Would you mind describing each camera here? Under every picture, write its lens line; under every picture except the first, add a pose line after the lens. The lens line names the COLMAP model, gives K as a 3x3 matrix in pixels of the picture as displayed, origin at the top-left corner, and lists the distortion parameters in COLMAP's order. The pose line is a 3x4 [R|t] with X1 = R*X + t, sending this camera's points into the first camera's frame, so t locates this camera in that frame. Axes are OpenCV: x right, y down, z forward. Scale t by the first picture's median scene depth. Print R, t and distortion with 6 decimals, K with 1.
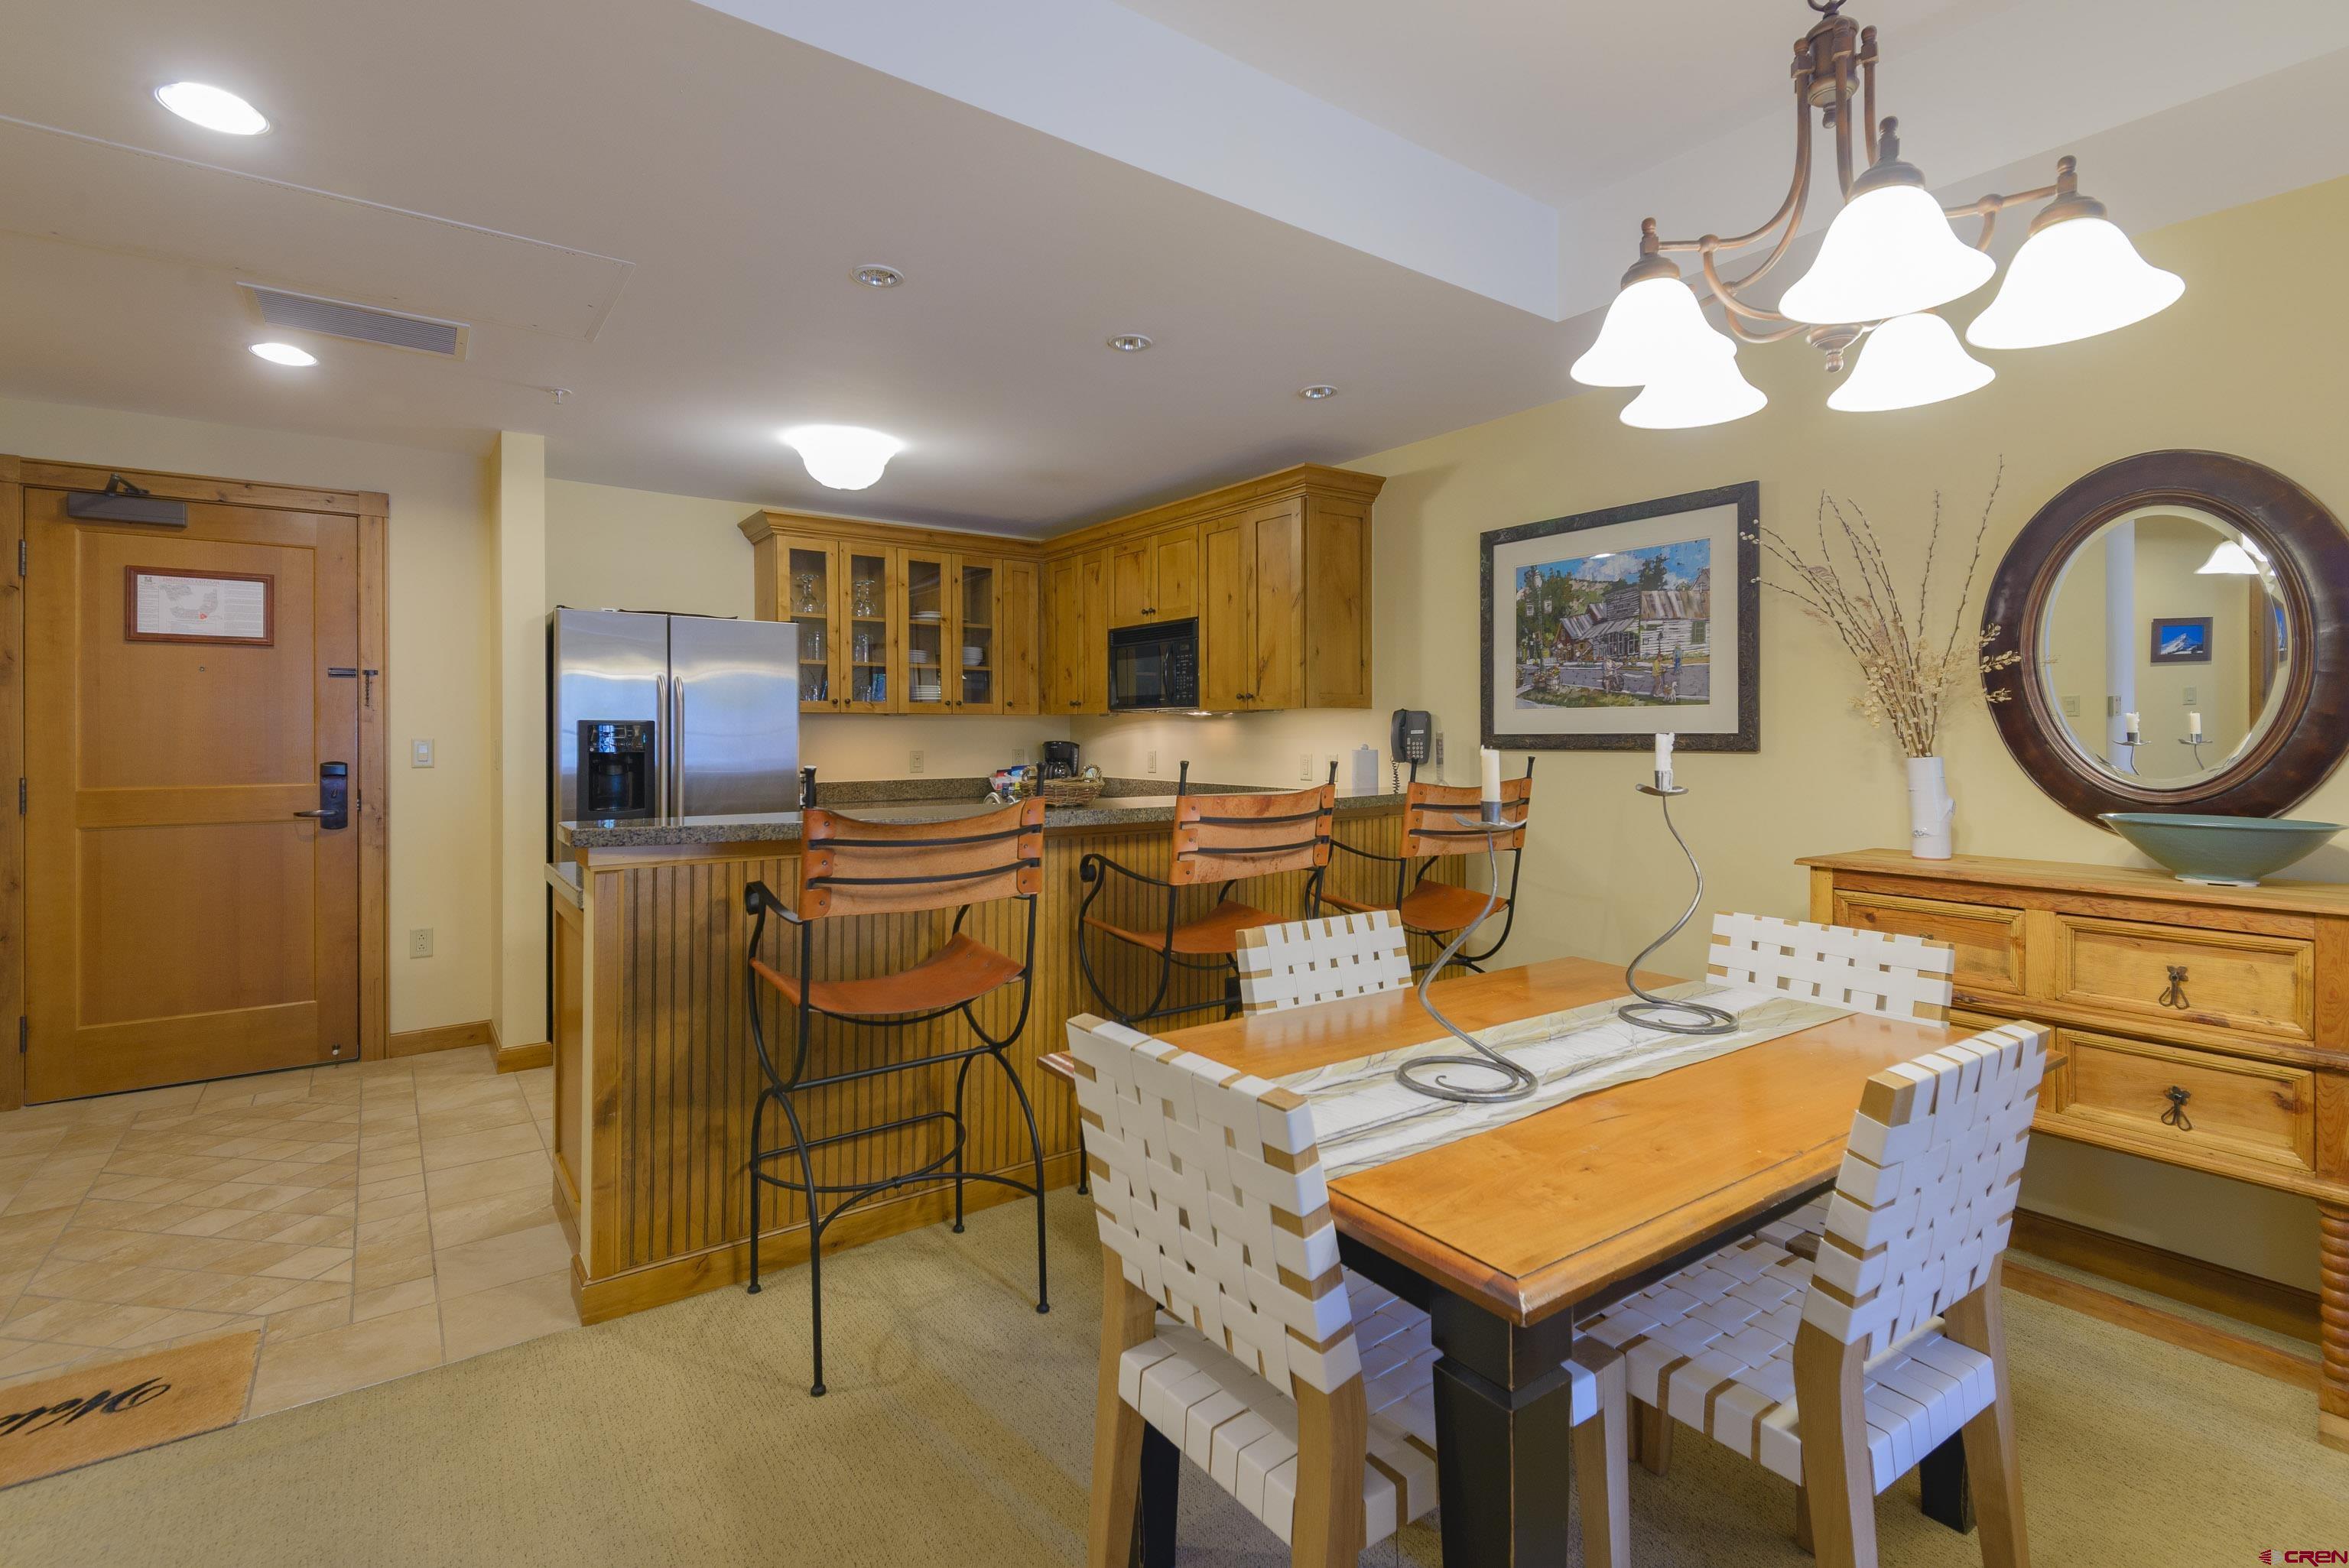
lens RADIAL K [[1092.4, 0, 1180.9], [0, 1092.4, 730.5], [0, 0, 1]] dist [0.039924, -0.021407]
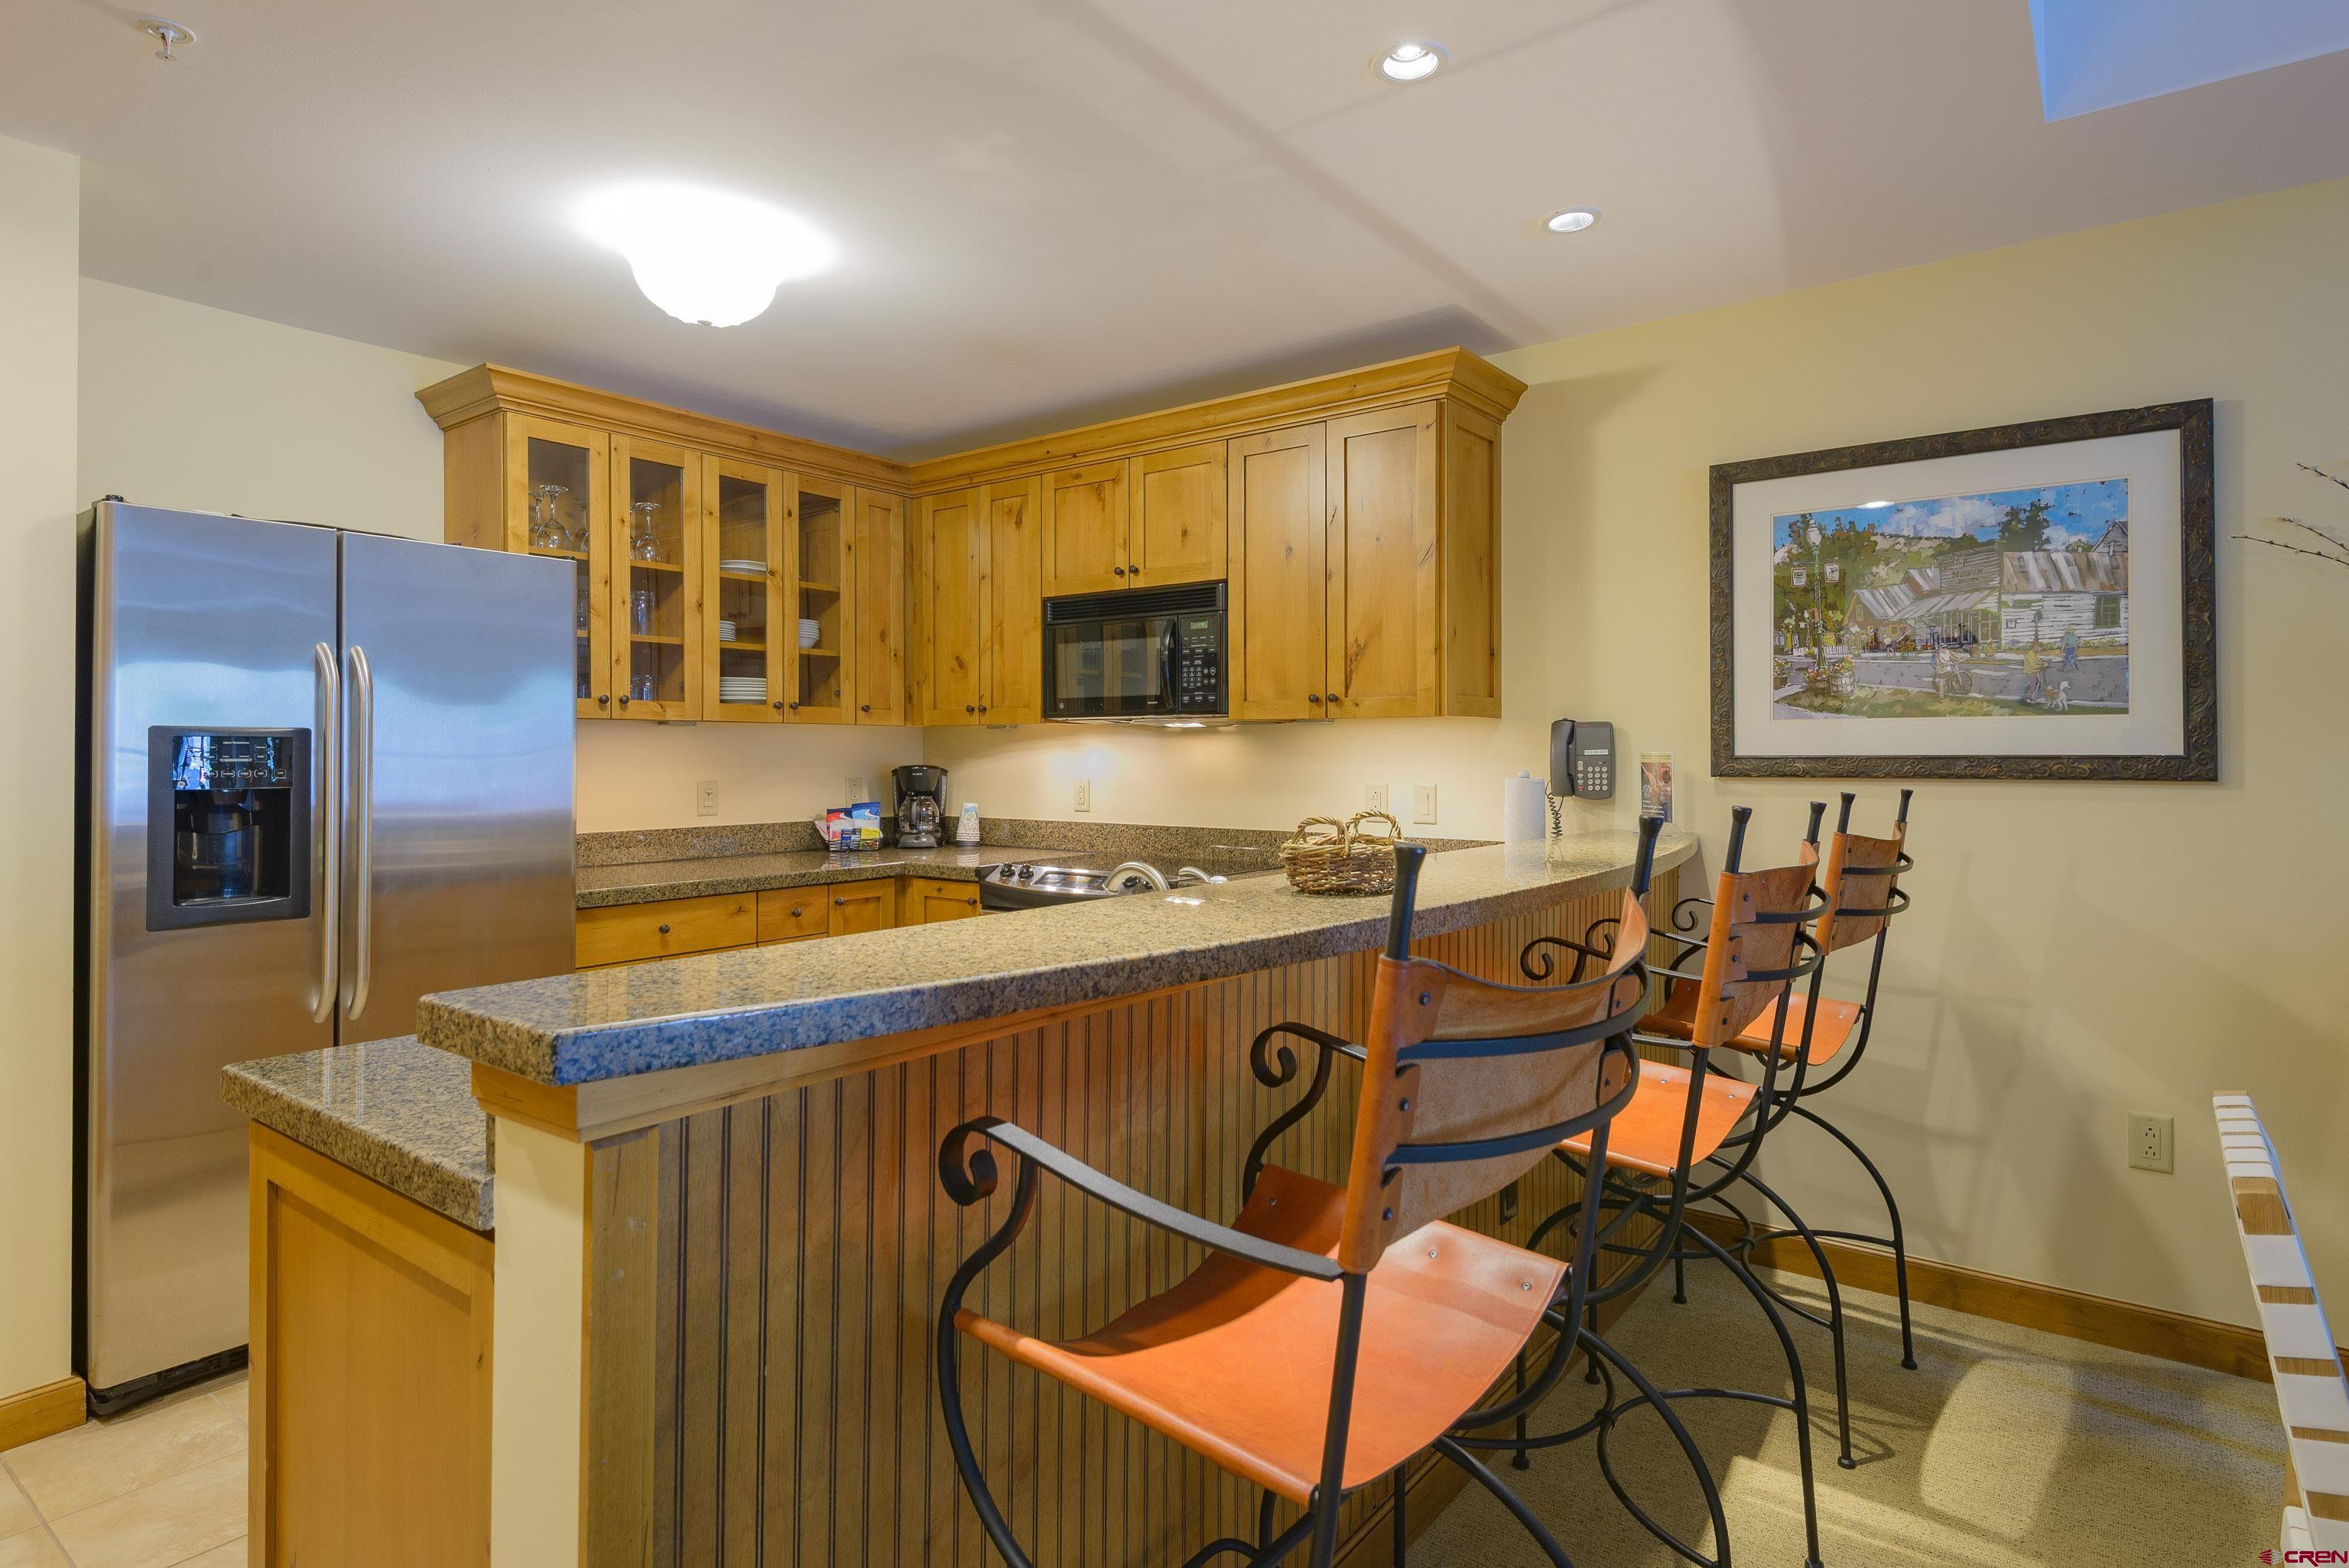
lens RADIAL K [[1250.1, 0, 1170.3], [0, 1250.1, 741.7], [0, 0, 1]] dist [0.035196, -0.033282]
pose [[0.959199, 0.004377, 0.282697, -0.256292], [-0.002290, 0.999968, -0.007714, 0.001299], [-0.282721, 0.006752, 0.959178, 0.307243]]
